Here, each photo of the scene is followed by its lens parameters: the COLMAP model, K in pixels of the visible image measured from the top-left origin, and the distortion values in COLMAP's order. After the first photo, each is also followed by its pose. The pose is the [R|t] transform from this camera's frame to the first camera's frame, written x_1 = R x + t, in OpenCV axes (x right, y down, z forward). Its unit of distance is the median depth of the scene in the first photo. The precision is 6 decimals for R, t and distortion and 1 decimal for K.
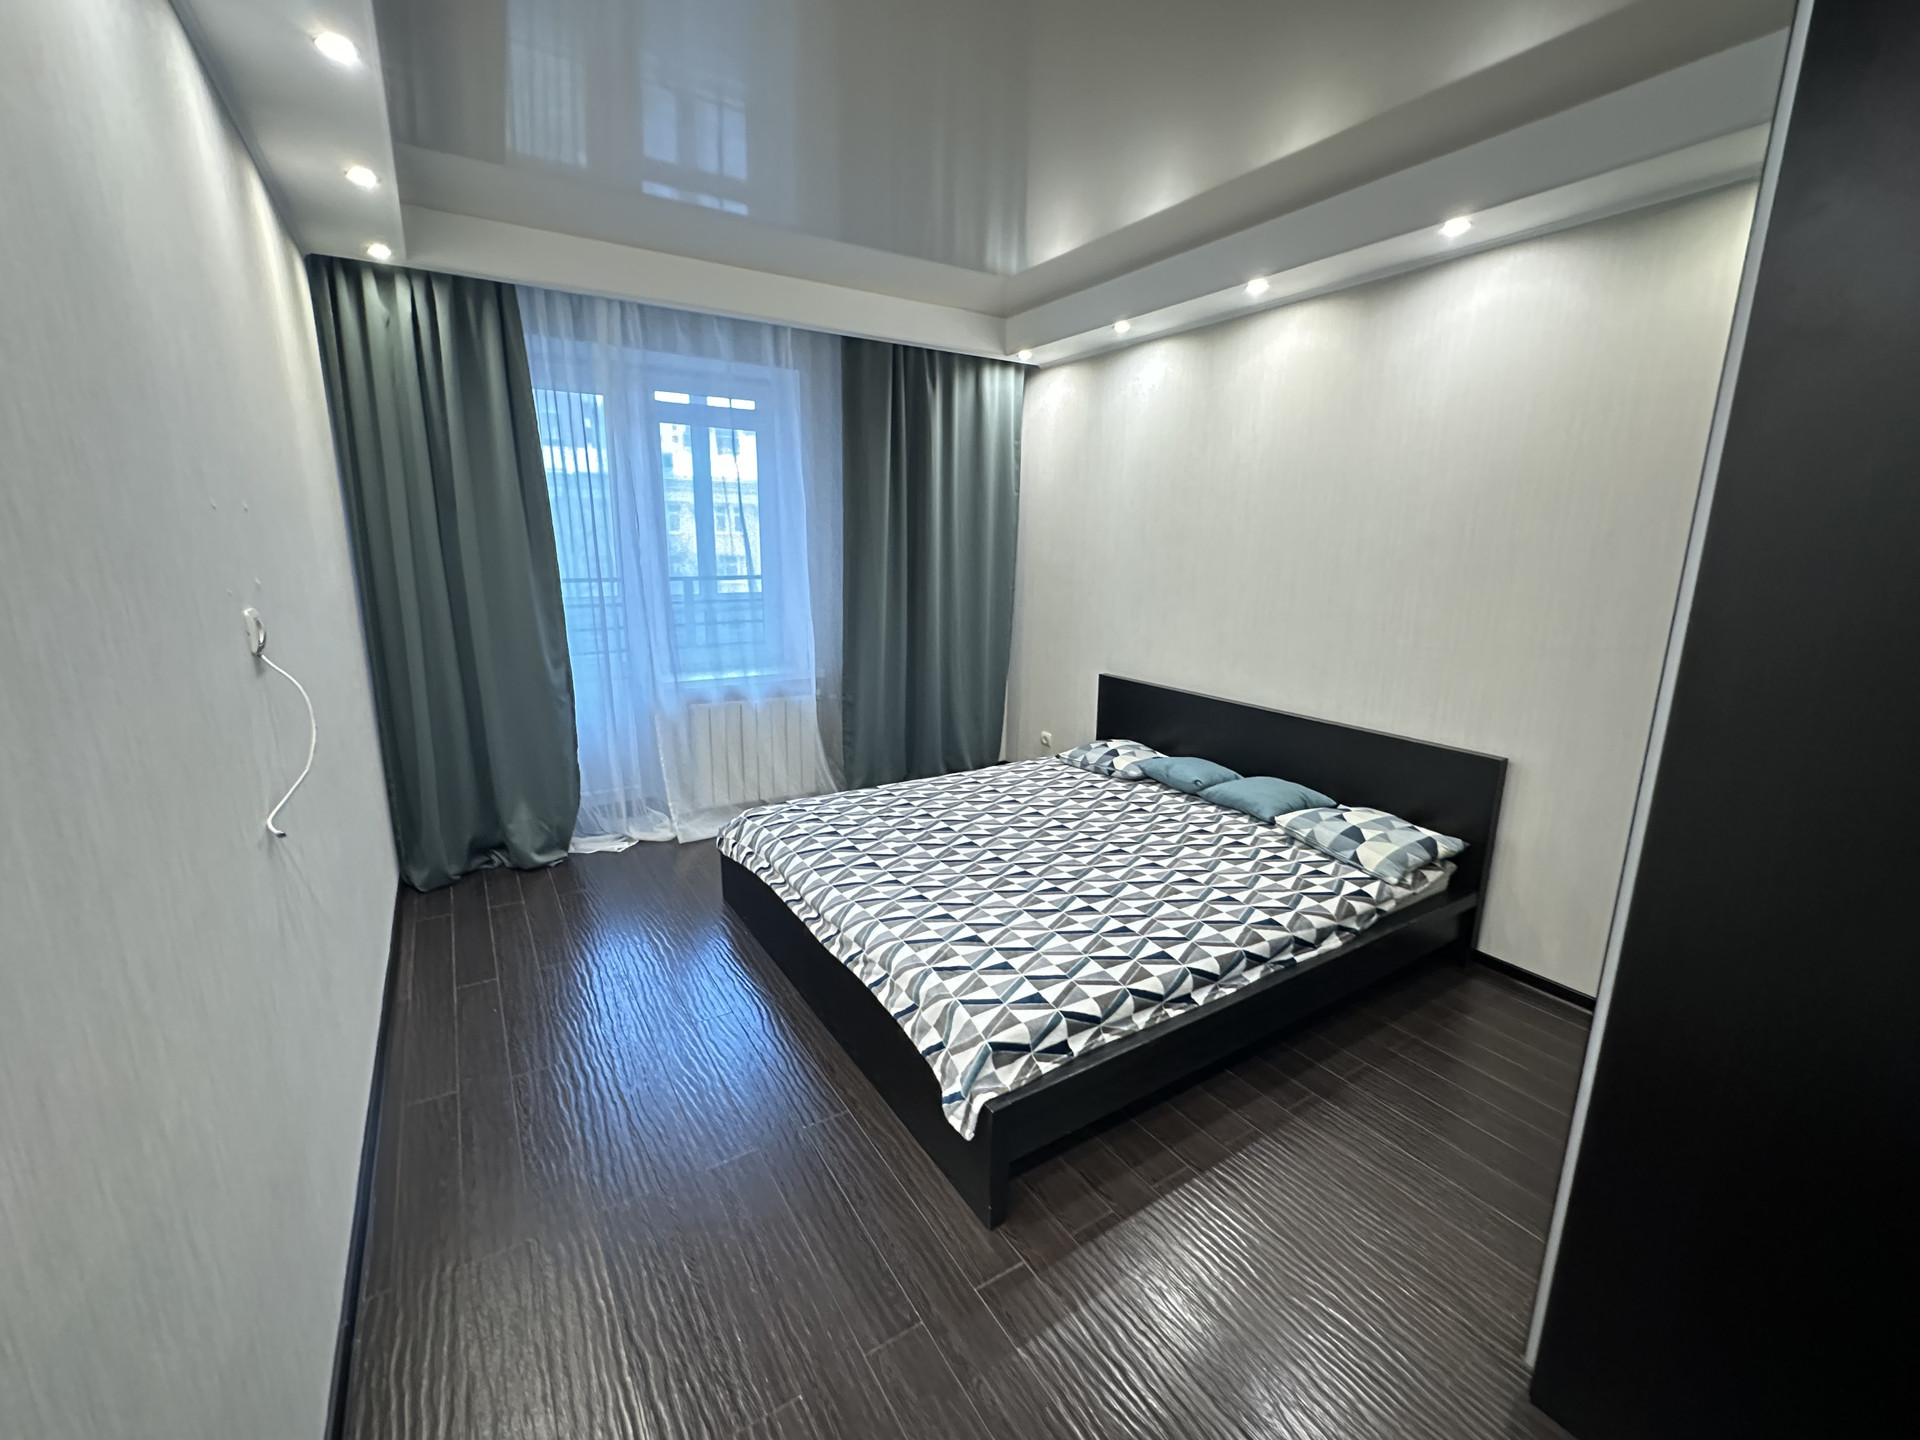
lens RADIAL K [[804.5, 0, 960.0], [0, 804.5, 720.0], [0, 0, 1]] dist [-0.028049, -0.000103]
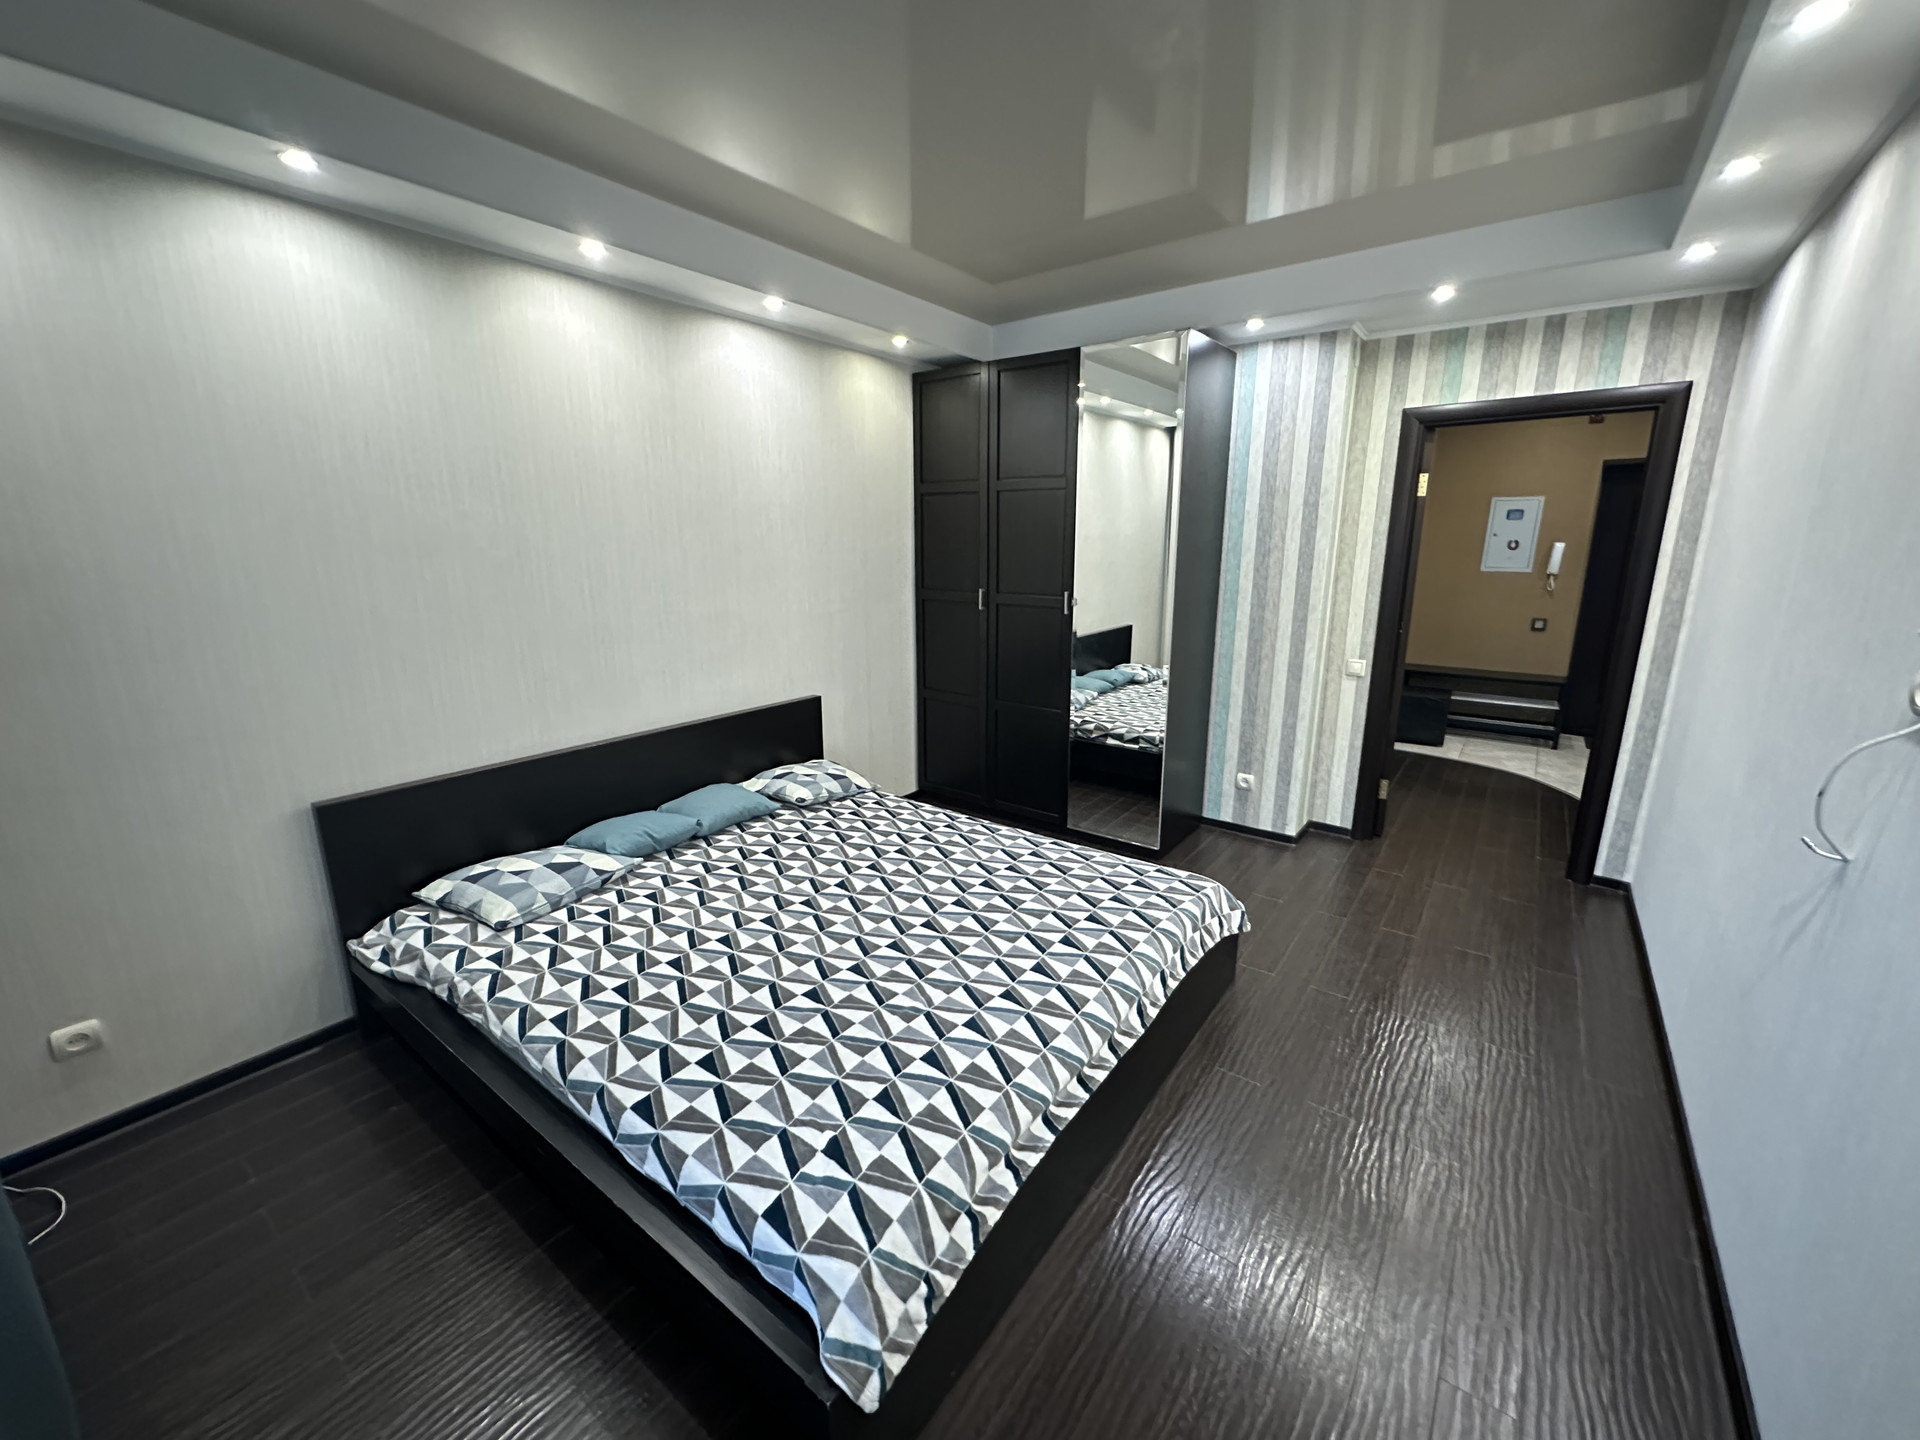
lens RADIAL K [[765.9, 0, 958.5], [0, 765.9, 719.5], [0, 0, 1]] dist [-0.002515, -0.000062]
pose [[-0.356355, -0.222750, 0.907411, -0.586154], [0.207689, 0.927987, 0.309364, -0.245562], [-0.910976, 0.298702, -0.284430, 0.995770]]
